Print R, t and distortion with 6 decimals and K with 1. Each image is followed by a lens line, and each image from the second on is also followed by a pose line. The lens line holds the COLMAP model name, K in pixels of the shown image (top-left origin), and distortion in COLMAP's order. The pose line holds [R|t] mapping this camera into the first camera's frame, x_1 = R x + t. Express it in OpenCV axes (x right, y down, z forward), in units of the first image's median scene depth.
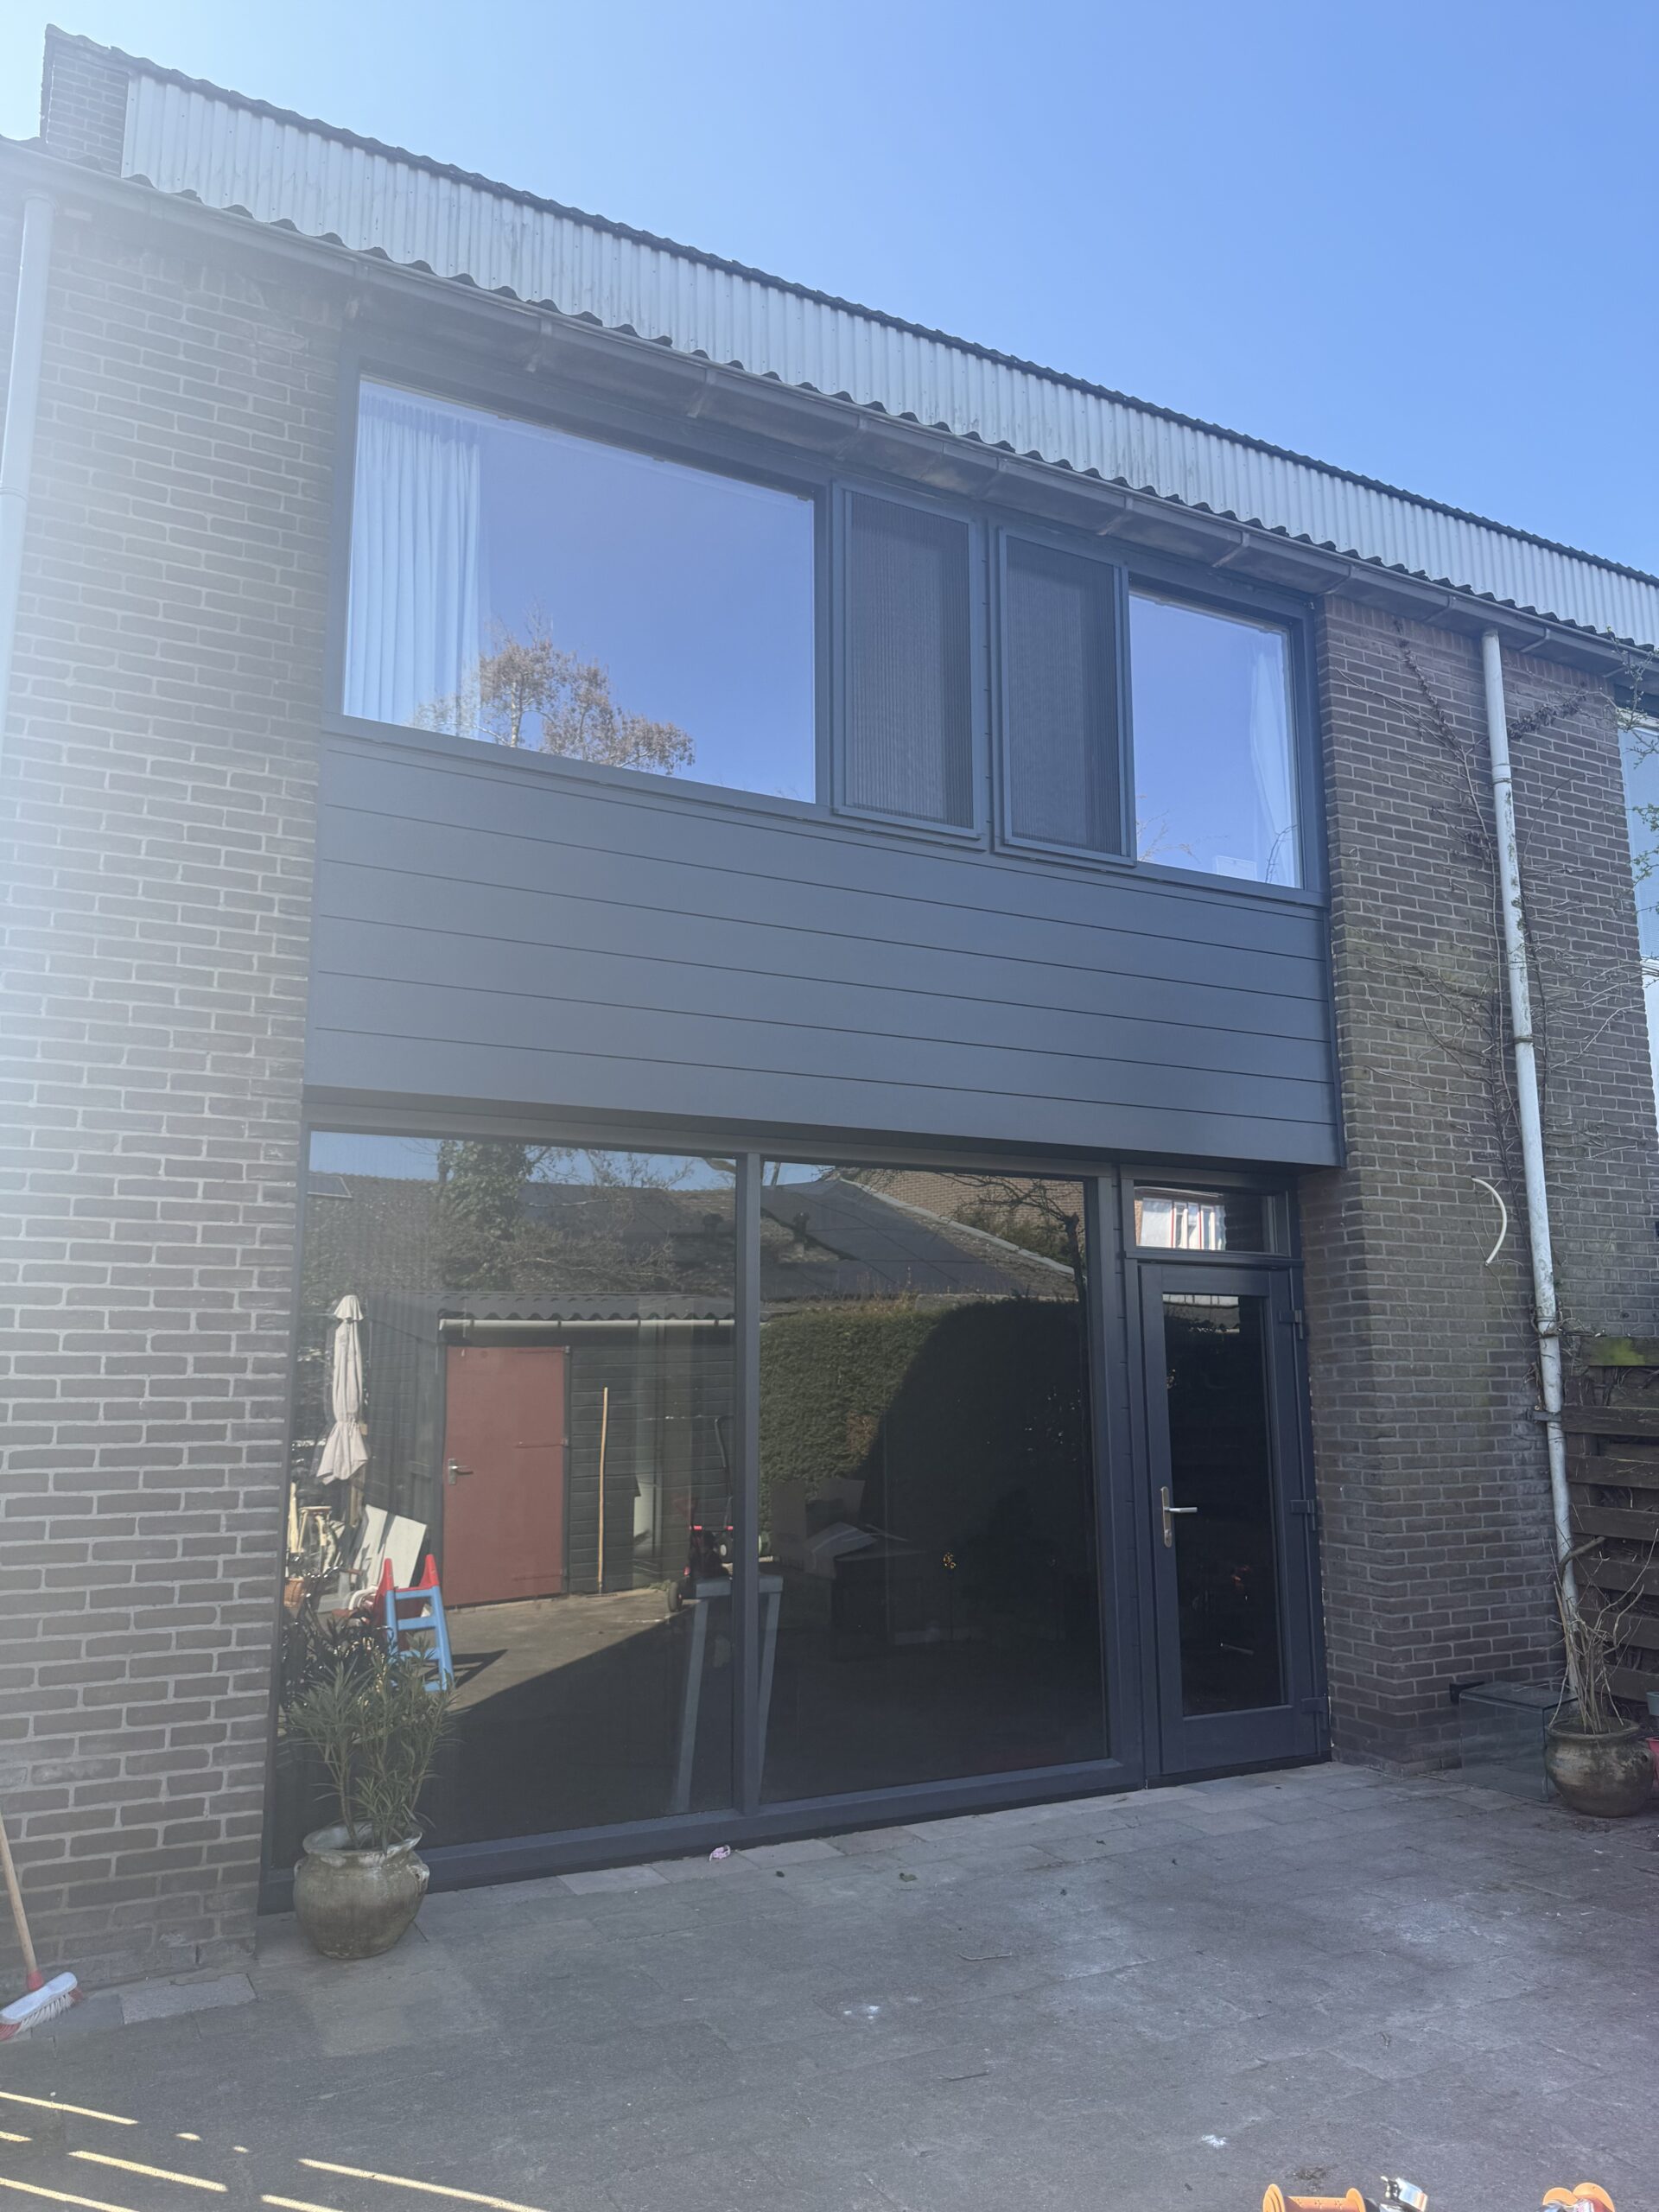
lens RADIAL K [[1569.1, 0, 829.5], [0, 1569.1, 1106.0], [0, 0, 1]] dist [0.000996, -0.000238]
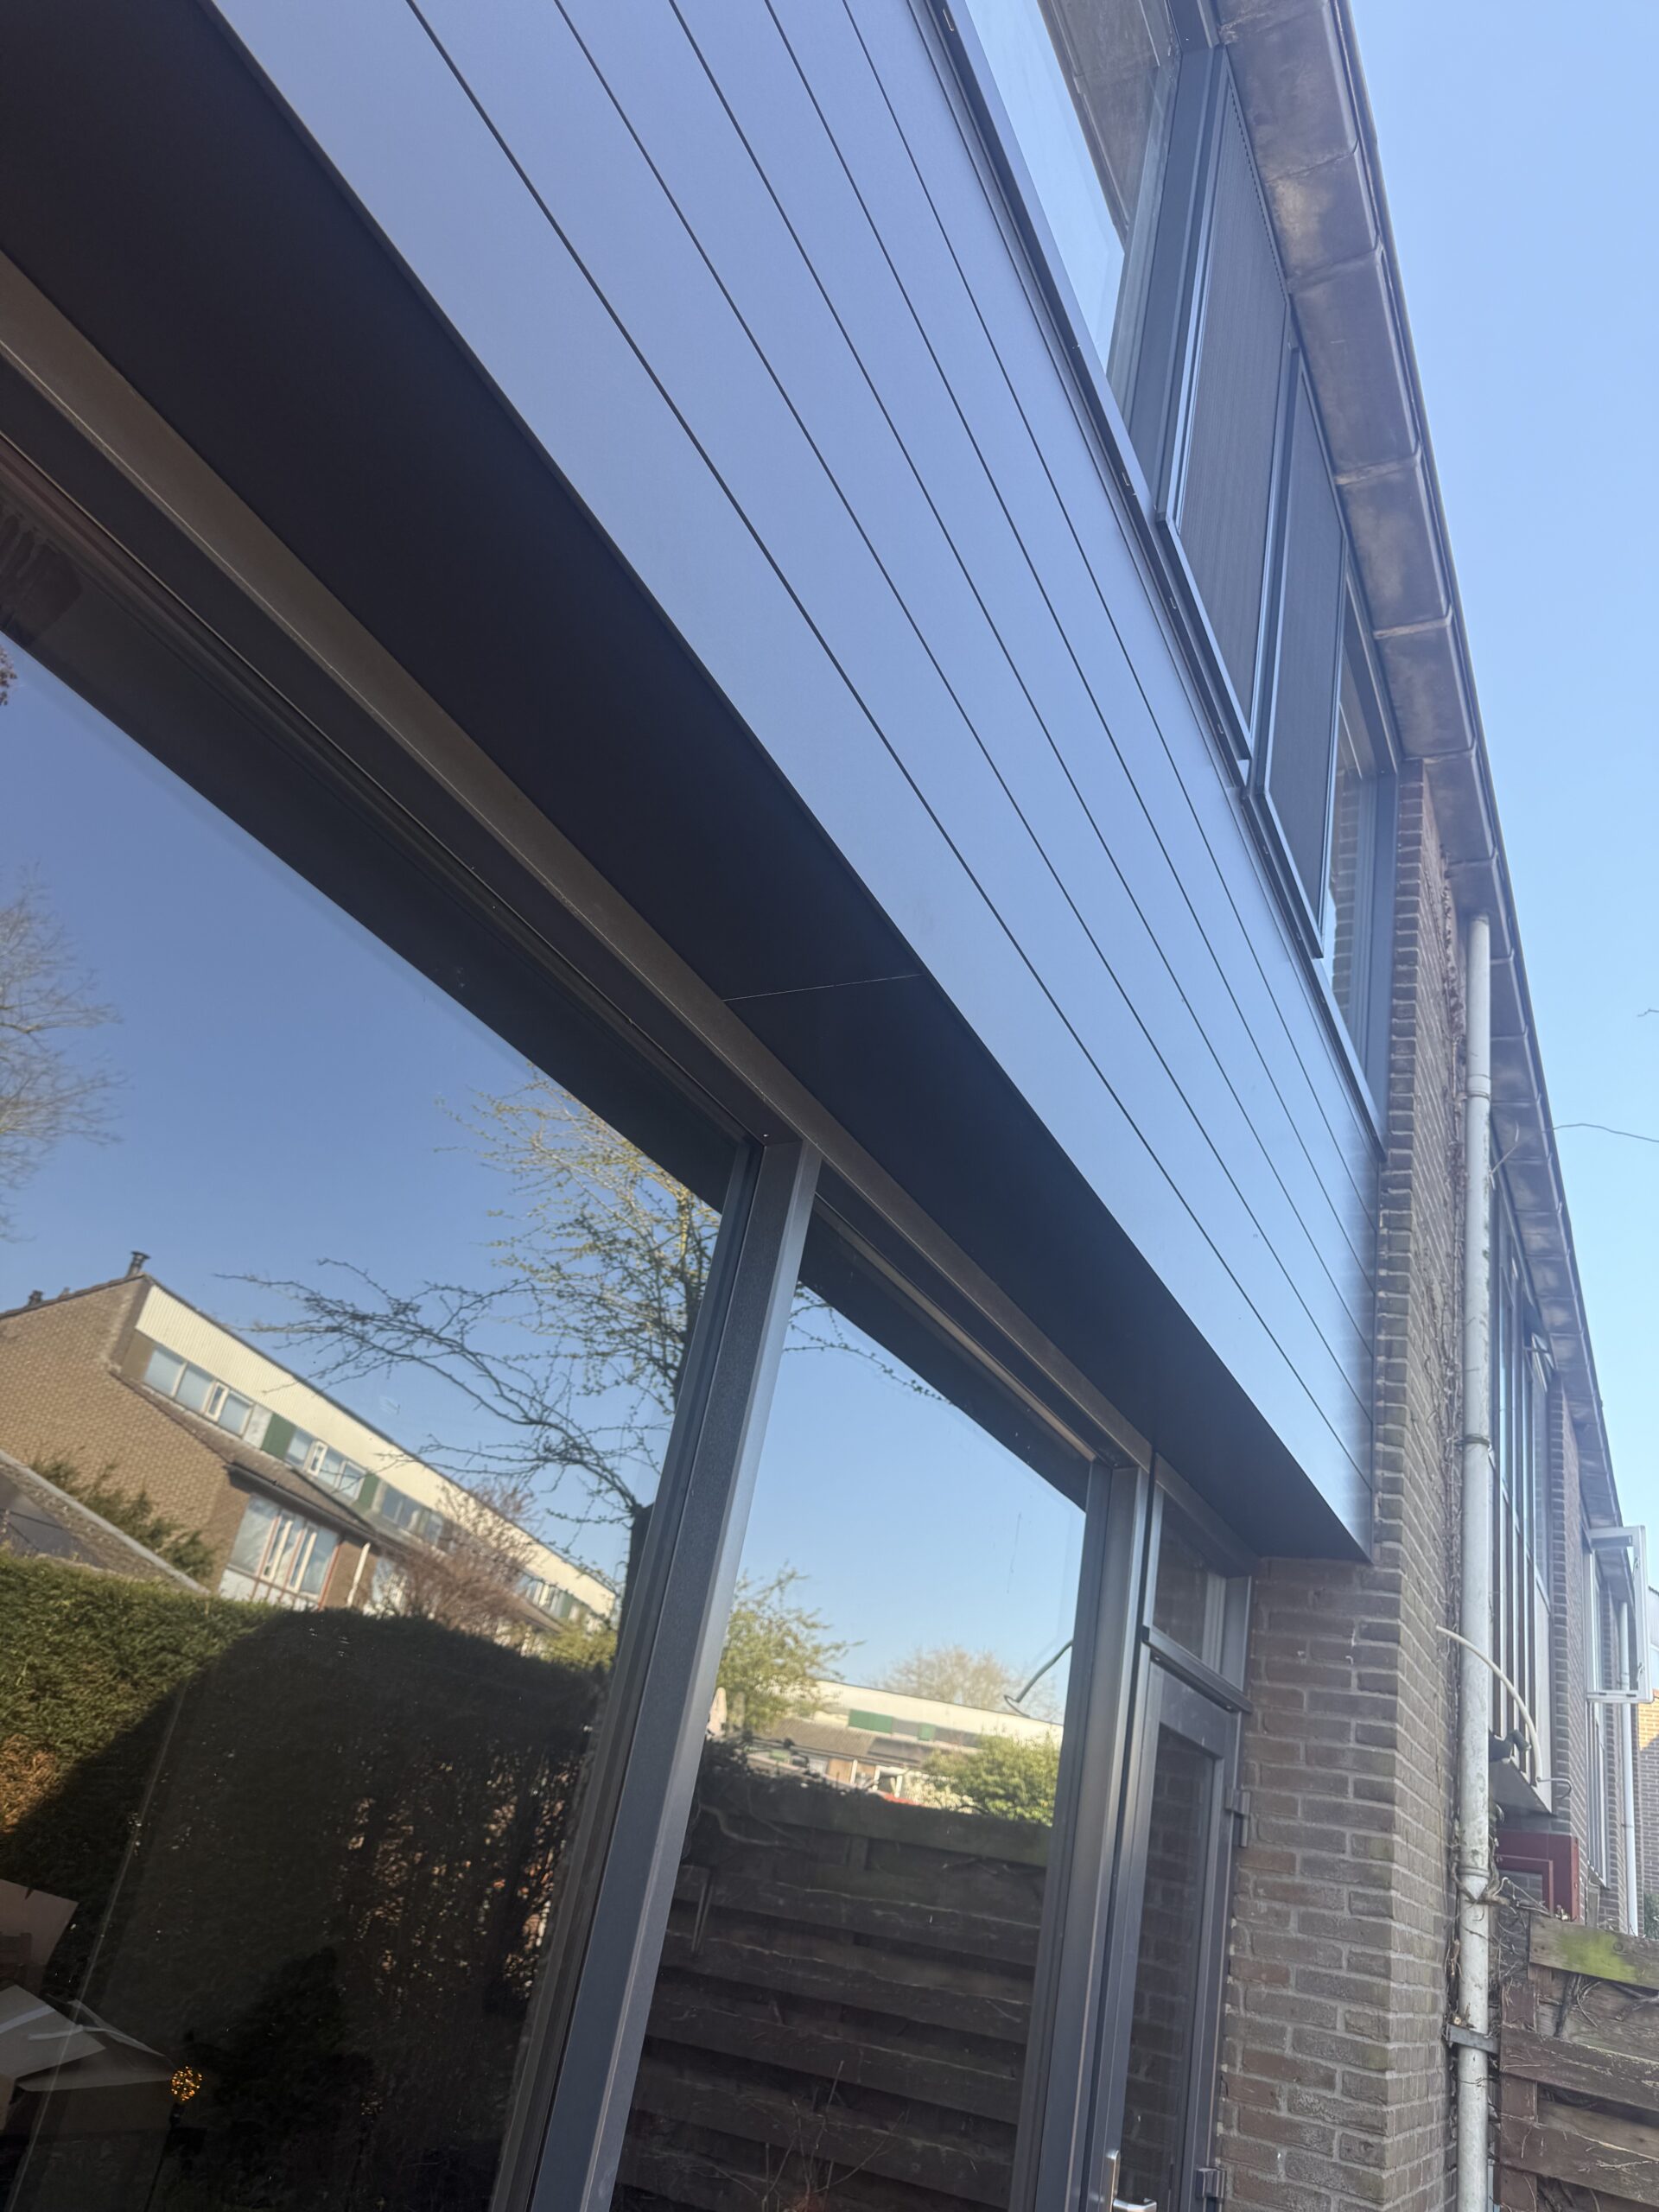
lens RADIAL K [[1575.1, 0, 824.9], [0, 1575.1, 1158.2], [0, 0, 1]] dist [0.011403, 0.003865]
pose [[0.800667, 0.368064, 0.472717, -0.179945], [-0.278770, 0.927292, -0.249834, 0.103945], [-0.530302, 0.068255, 0.845057, 0.588969]]
